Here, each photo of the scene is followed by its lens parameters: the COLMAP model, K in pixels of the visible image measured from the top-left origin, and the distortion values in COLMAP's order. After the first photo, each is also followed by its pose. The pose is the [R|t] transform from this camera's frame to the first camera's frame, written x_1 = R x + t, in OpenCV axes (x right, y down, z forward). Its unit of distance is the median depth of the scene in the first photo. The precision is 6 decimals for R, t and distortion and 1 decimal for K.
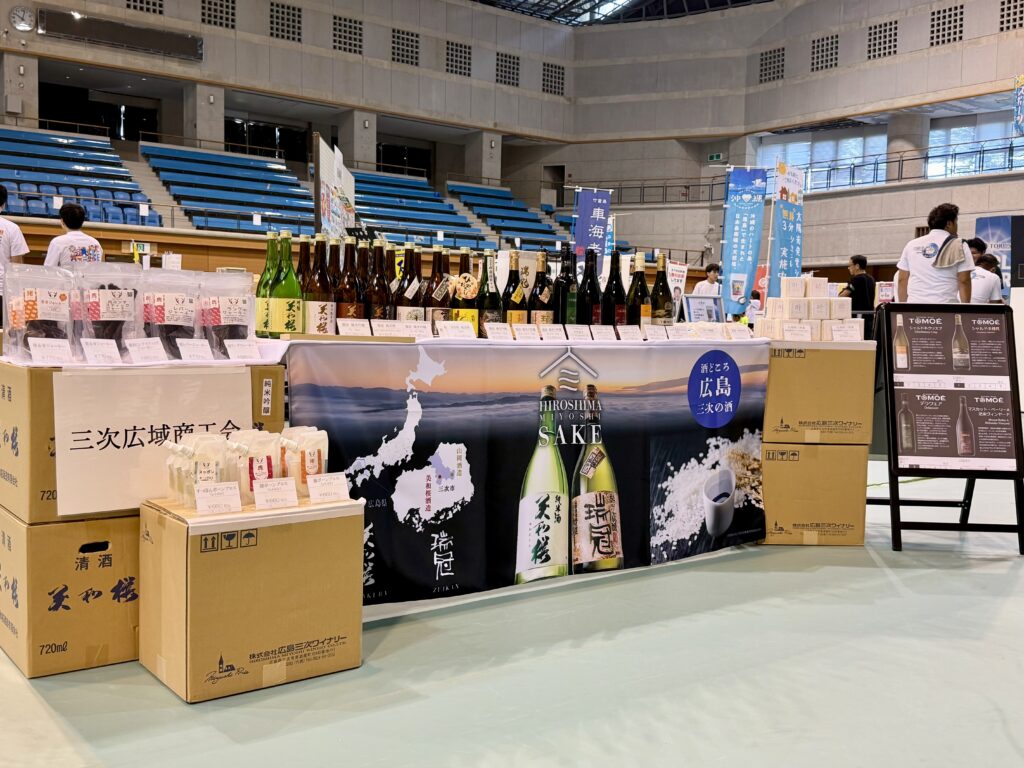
lens RADIAL K [[1056.7, 0, 468.8], [0, 1056.7, 404.1], [0, 0, 1]] dist [0.178105, -0.394344]
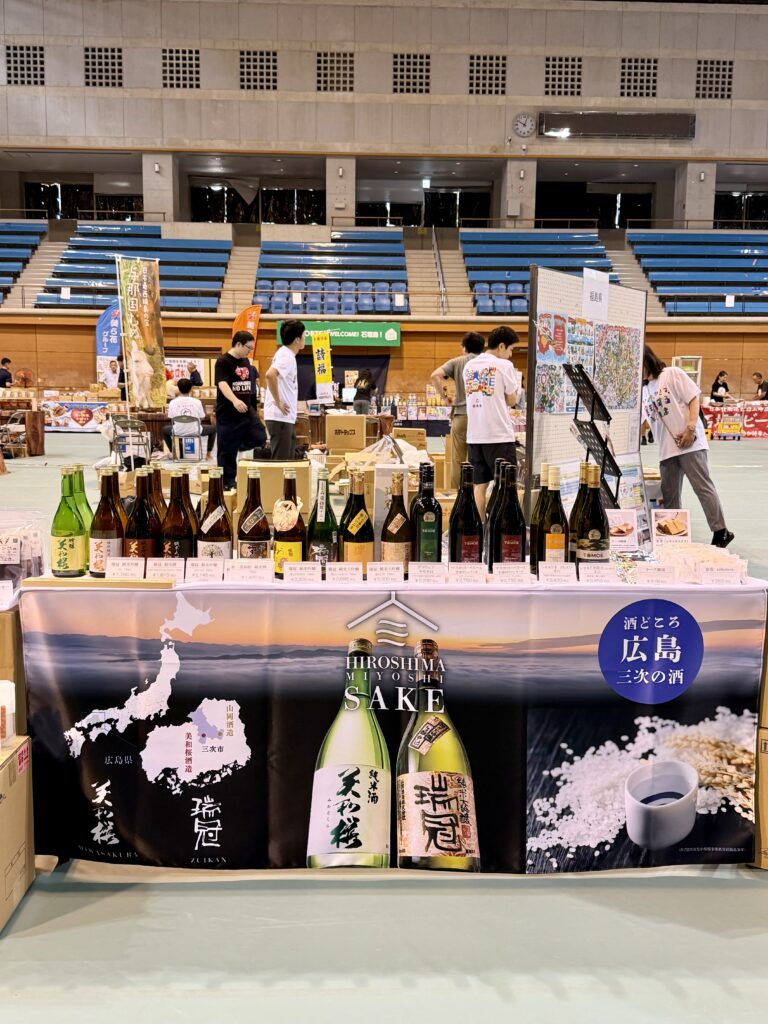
lens RADIAL K [[1056.7, 0, 382.6], [0, 1056.7, 474.3], [0, 0, 1]] dist [0.178105, -0.394344]
pose [[0.808834, 0.039701, -0.586696, 0.558486], [-0.033438, 0.999209, 0.021517, -0.160758], [0.587086, 0.002214, 0.809522, 0.311708]]
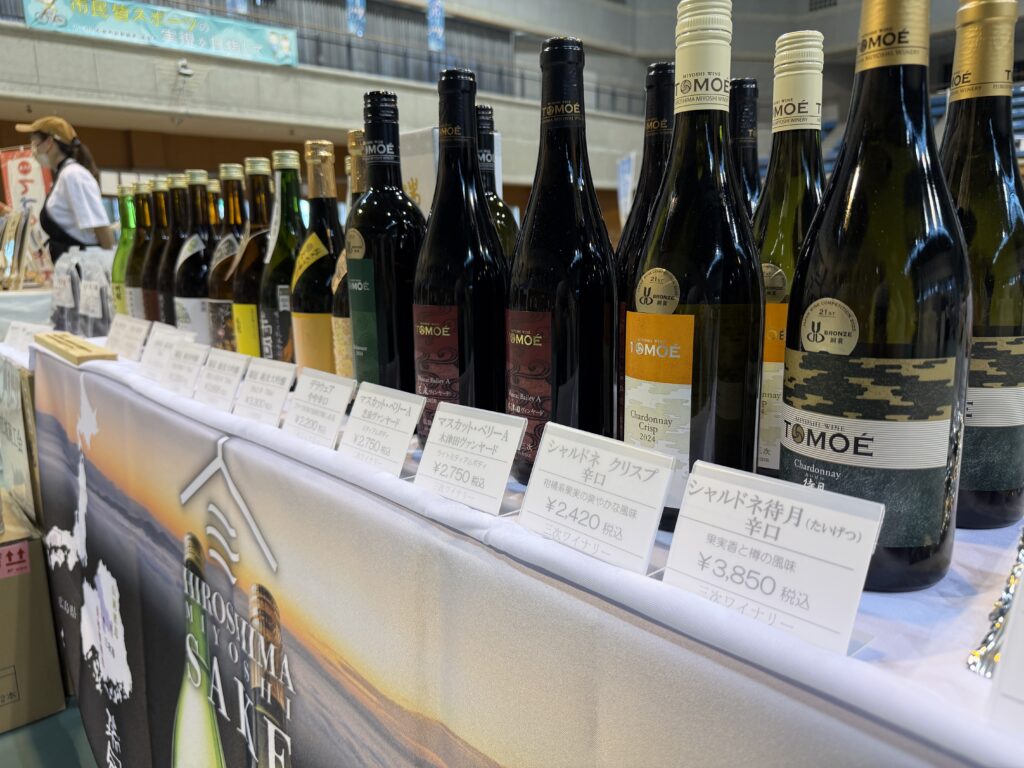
lens RADIAL K [[757.1, 0, 512.0], [0, 757.1, 384.0], [0, 0, 1]] dist [-0.004342, -0.001931]
pose [[0.050998, 0.155603, -0.986502, 0.309245], [-0.049278, 0.986977, 0.153130, -0.106800], [0.997482, 0.040803, 0.058001, 1.044606]]
